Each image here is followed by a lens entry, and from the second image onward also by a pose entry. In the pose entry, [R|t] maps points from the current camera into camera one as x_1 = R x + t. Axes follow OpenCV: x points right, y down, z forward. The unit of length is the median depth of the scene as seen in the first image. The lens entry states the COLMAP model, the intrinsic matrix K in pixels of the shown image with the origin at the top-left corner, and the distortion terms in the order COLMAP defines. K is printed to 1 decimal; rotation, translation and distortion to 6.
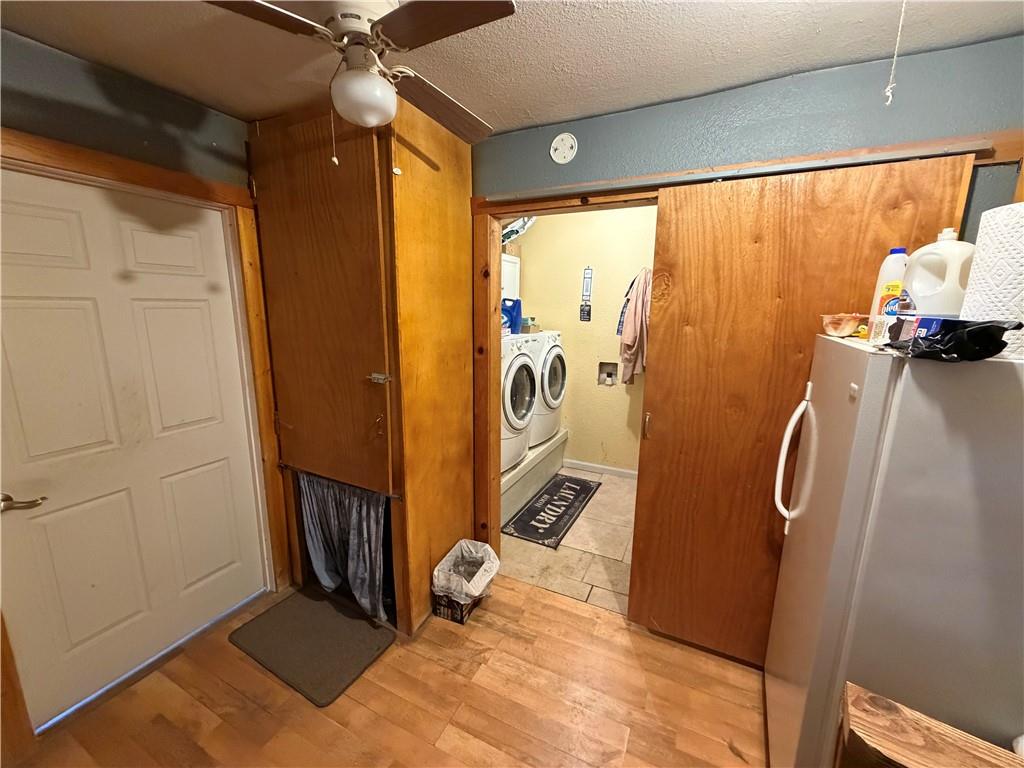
lens RADIAL K [[407.9, 0, 510.6], [0, 407.9, 384.5], [0, 0, 1]] dist [0.002280, 0.000165]
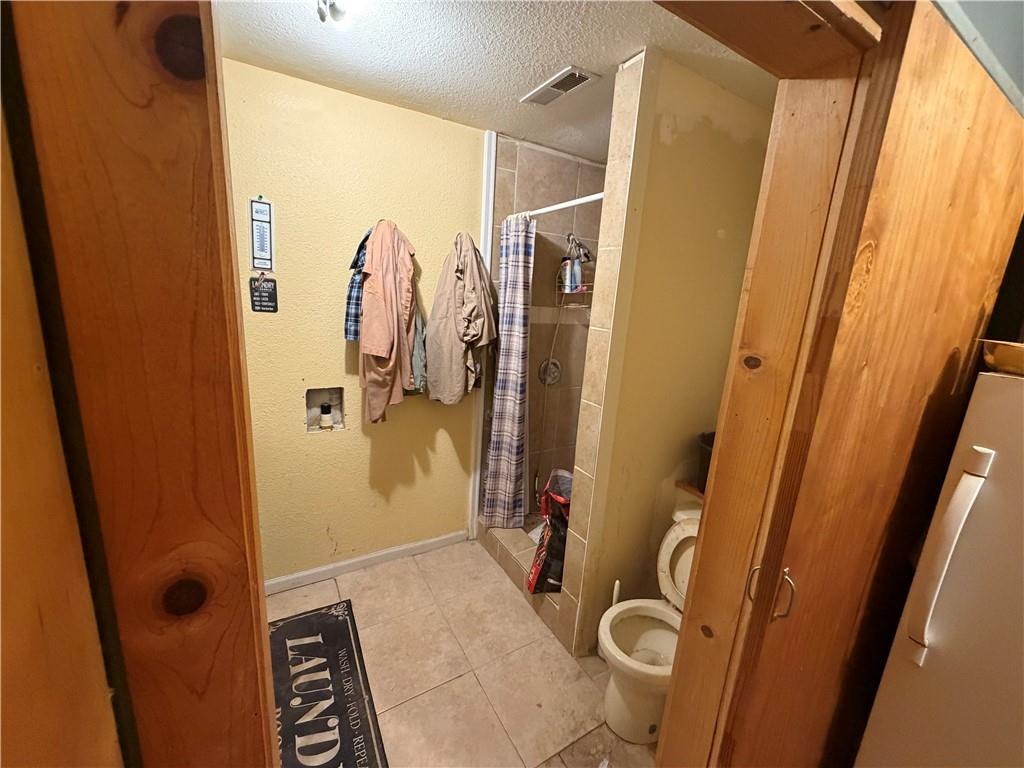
lens RADIAL K [[407.9, 0, 513.9], [0, 407.9, 385.9], [0, 0, 1]] dist [0.002280, 0.000165]
pose [[0.546602, -0.161011, 0.821767, -0.076332], [0.102346, 0.986829, 0.125277, -0.107539], [-0.831114, 0.015628, 0.555882, 0.524935]]
